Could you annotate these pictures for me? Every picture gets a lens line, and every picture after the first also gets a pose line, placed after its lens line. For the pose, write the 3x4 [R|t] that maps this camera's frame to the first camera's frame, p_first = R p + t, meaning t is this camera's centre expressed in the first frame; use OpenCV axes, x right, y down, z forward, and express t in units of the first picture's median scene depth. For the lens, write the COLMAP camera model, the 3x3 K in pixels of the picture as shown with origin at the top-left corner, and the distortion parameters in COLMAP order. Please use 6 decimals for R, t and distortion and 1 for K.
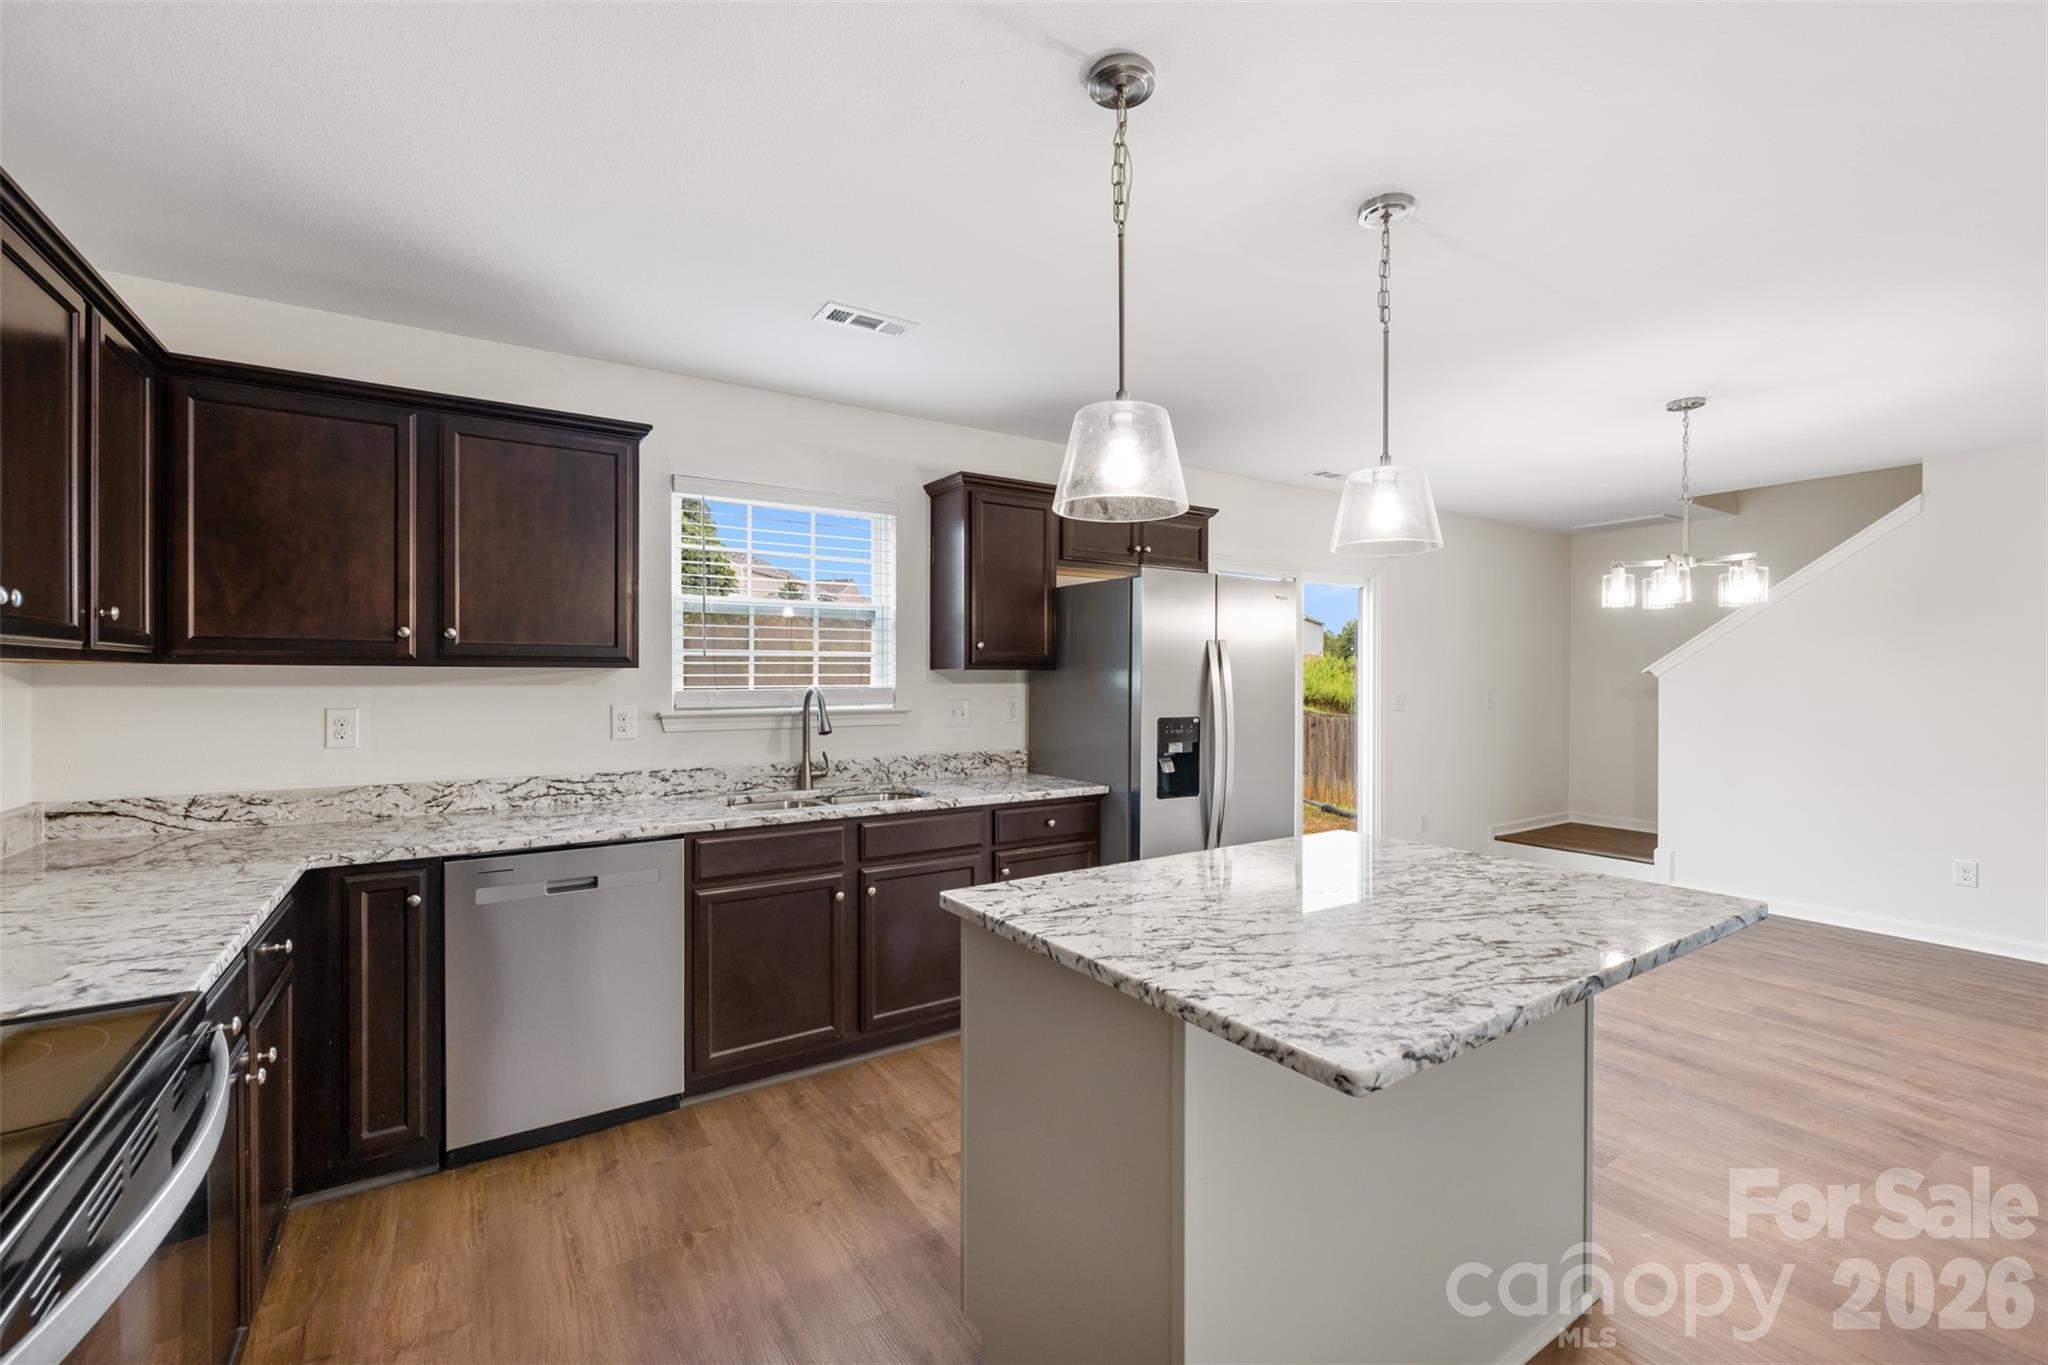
lens RADIAL K [[866.4, 0, 1026.9], [0, 866.4, 682.5], [0, 0, 1]] dist [0.004842, -0.000796]
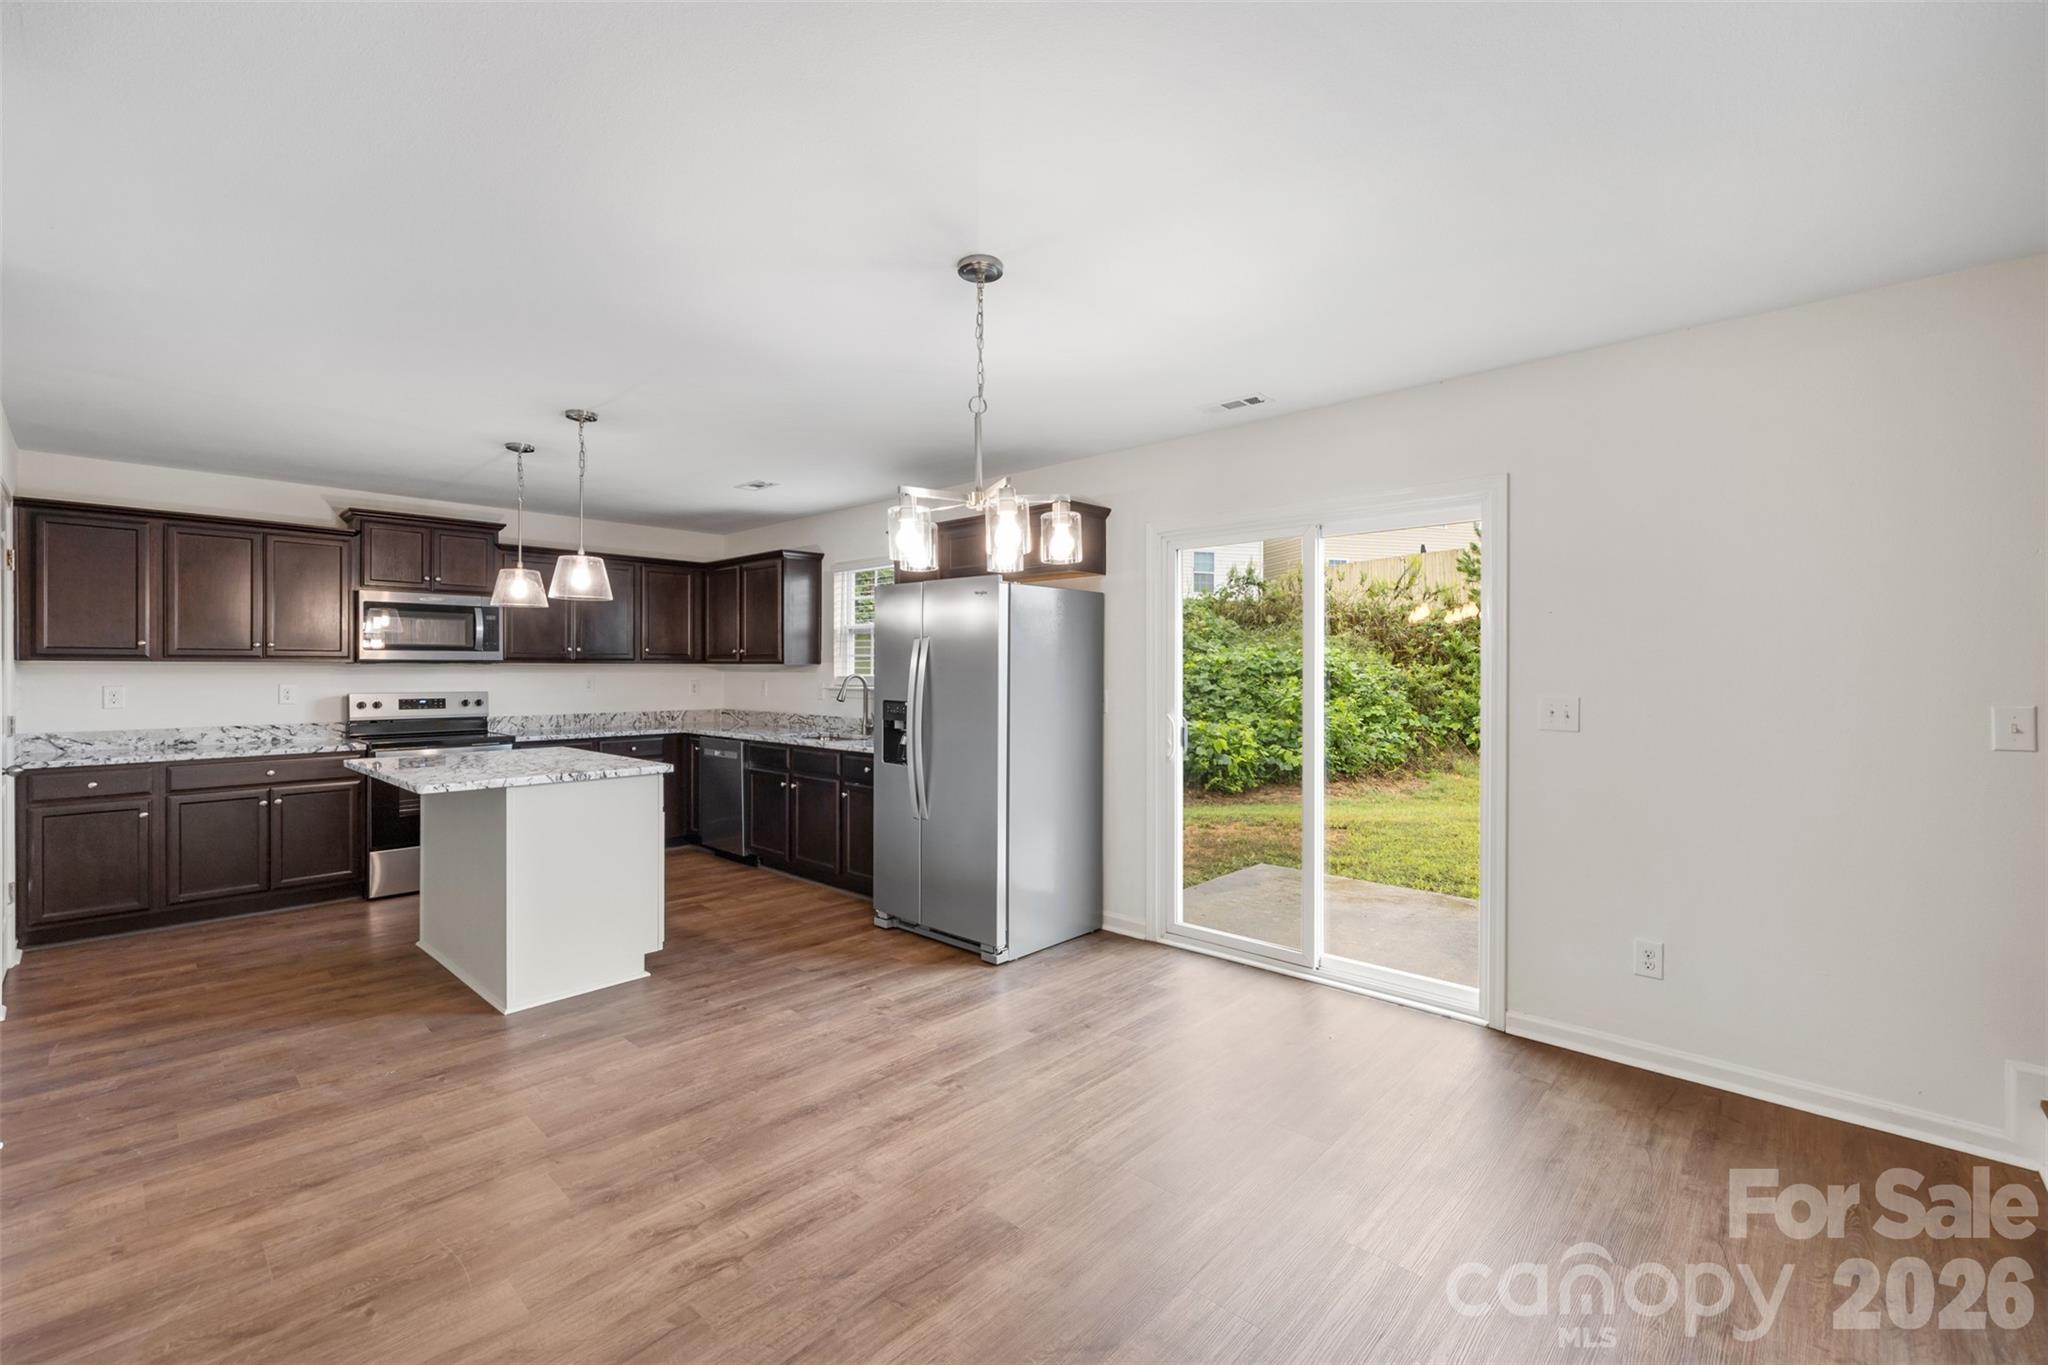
lens RADIAL K [[866.4, 0, 1021.8], [0, 866.4, 672.9], [0, 0, 1]] dist [0.004842, -0.000796]
pose [[0.227930, 0.004571, -0.973667, 1.683111], [-0.006617, 0.999973, 0.003145, -0.006474], [0.973655, 0.005726, 0.227955, 1.034600]]
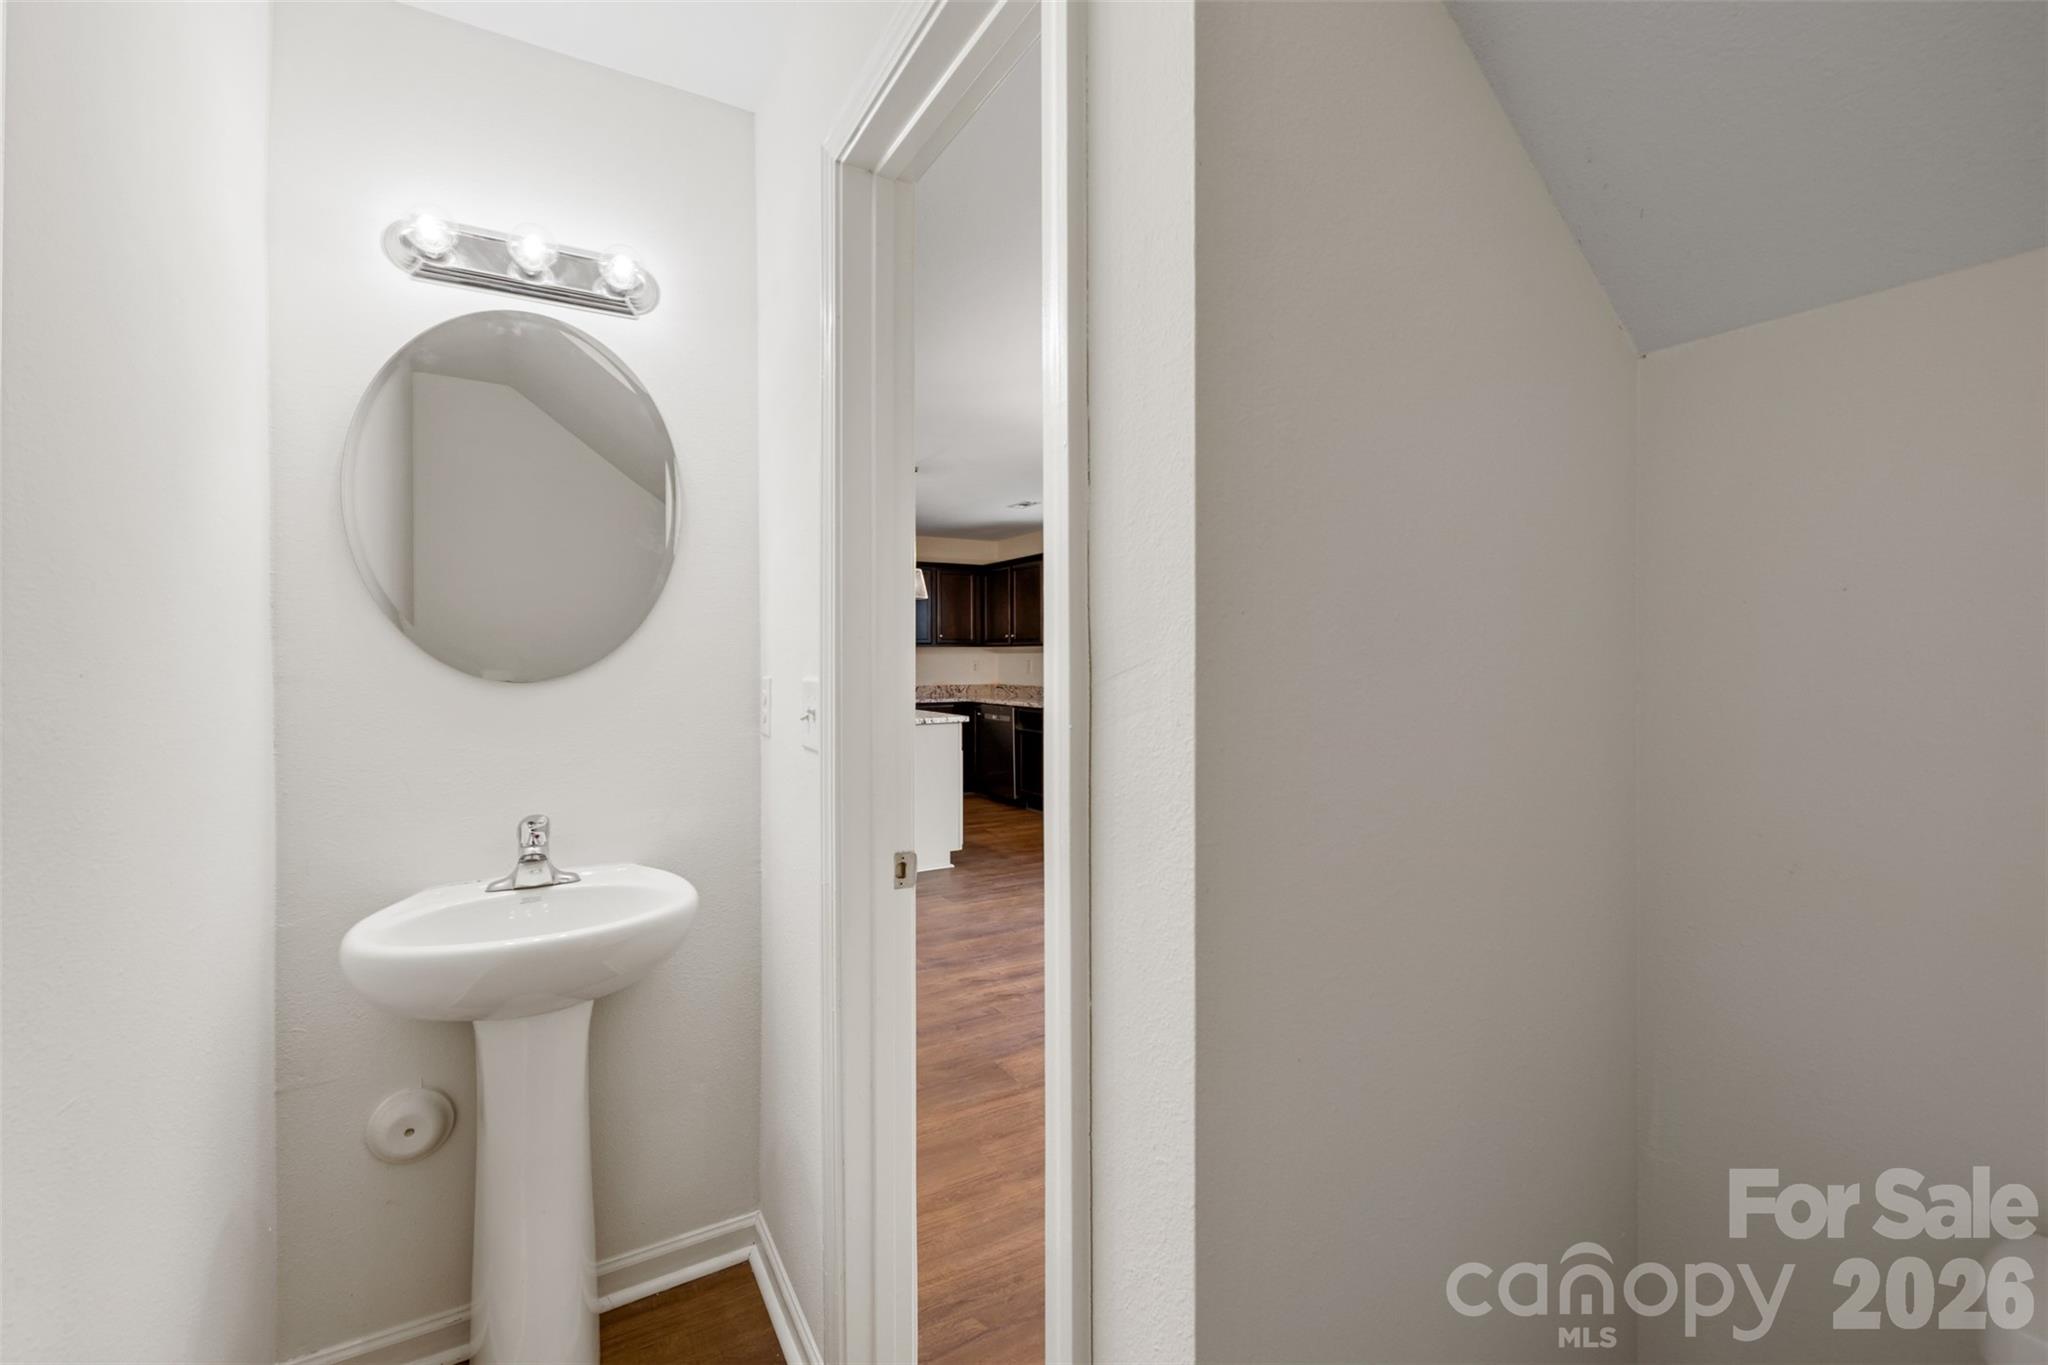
lens RADIAL K [[866.4, 0, 1026.2], [0, 866.4, 669.6], [0, 0, 1]] dist [0.004842, -0.000796]
pose [[-0.059084, 0.014343, -0.998150, 2.083713], [-0.003335, 0.999888, 0.014566, 0.015305], [0.998247, 0.004189, -0.059030, 1.047558]]
